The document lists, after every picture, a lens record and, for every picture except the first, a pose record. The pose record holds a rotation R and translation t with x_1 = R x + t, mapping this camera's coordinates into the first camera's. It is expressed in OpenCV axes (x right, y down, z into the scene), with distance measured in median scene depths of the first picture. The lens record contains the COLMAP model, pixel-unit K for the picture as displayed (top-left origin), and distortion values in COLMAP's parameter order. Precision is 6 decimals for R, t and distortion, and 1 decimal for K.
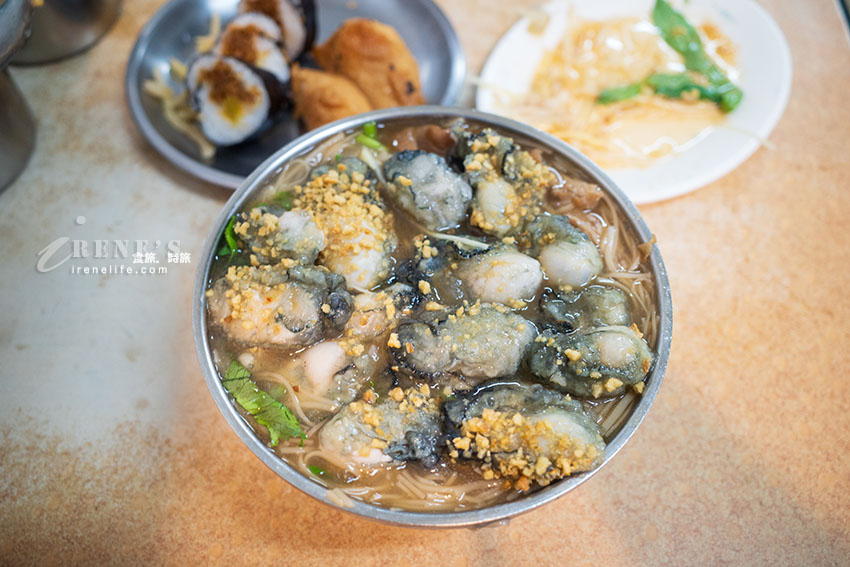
lens RADIAL K [[676.1, 0, 425.0], [0, 676.1, 283.5], [0, 0, 1]] dist [-0.002468, 0.001607]
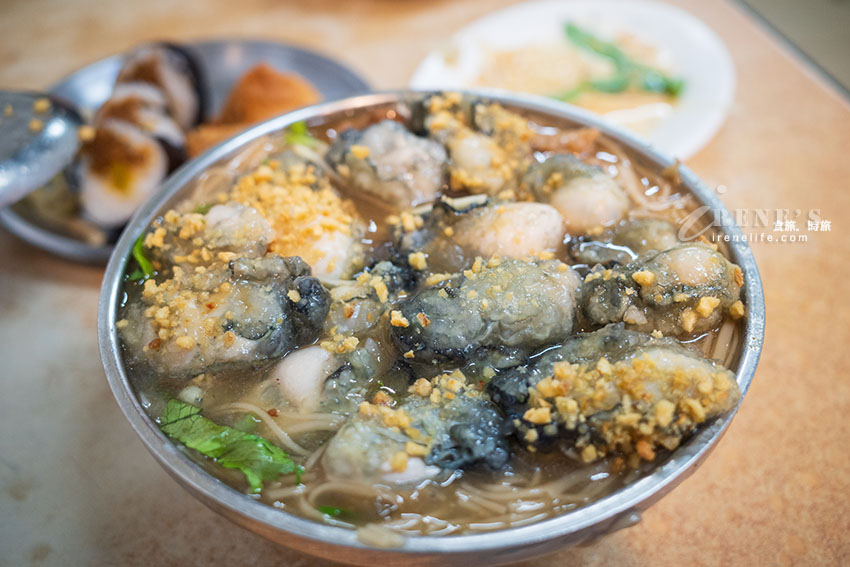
lens RADIAL K [[719.5, 0, 421.4], [0, 719.5, 283.0], [0, 0, 1]] dist [-0.003802, 0.003635]
pose [[0.970893, -0.200735, 0.130663, -0.112375], [0.226763, 0.946003, -0.231639, 0.226897], [-0.077110, 0.254526, 0.963987, 0.262678]]
